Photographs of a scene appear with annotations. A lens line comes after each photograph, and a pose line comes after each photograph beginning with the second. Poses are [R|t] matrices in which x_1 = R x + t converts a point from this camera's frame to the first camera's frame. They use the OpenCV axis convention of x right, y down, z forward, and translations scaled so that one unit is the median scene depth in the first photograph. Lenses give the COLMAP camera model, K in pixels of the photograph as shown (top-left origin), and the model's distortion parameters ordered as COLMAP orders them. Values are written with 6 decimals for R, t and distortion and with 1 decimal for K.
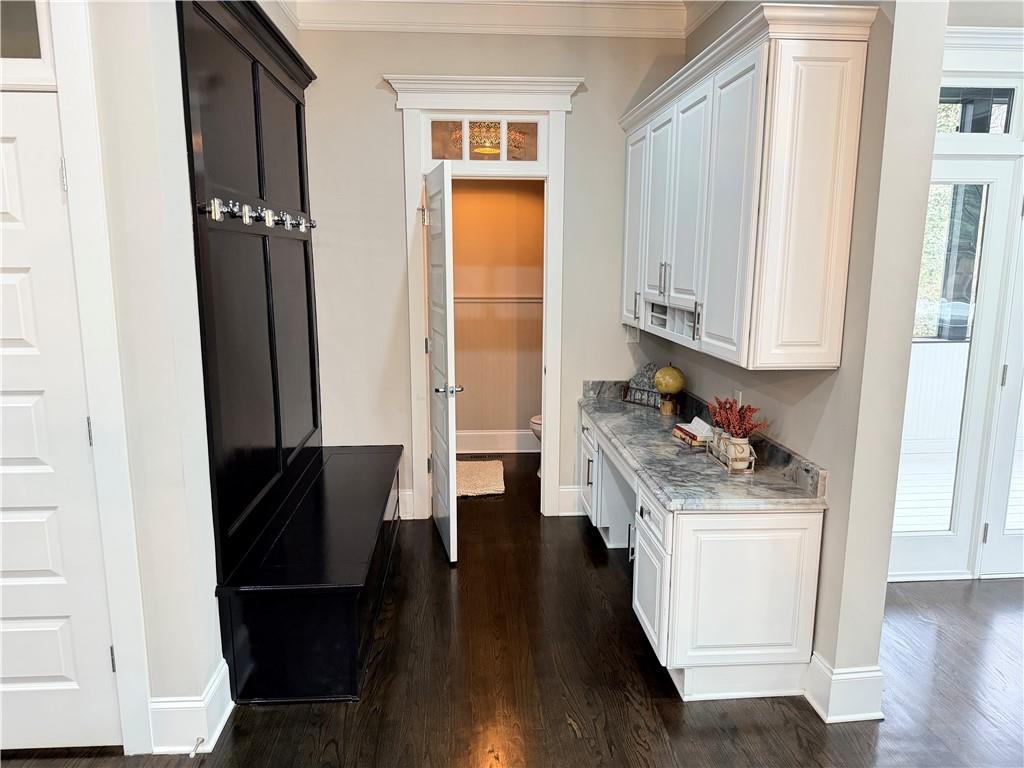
lens RADIAL K [[722.0, 0, 512.0], [0, 722.0, 384.0], [0, 0, 1]] dist [0.087630, -0.125367]
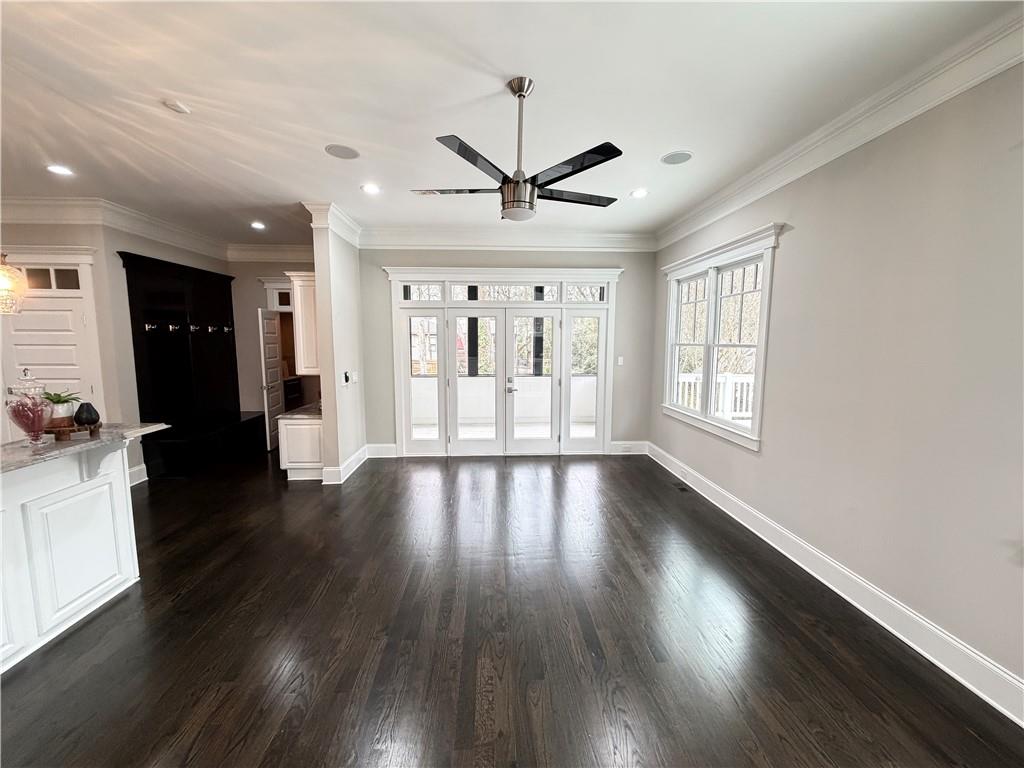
lens RADIAL K [[413.4, 0, 512.0], [0, 413.4, 384.0], [0, 0, 1]] dist [-0.001213, -0.000135]
pose [[0.999533, 0.004283, -0.030266, 1.278953], [-0.006316, 0.997707, -0.067389, 0.133866], [0.029908, 0.067549, 0.997268, -0.798685]]
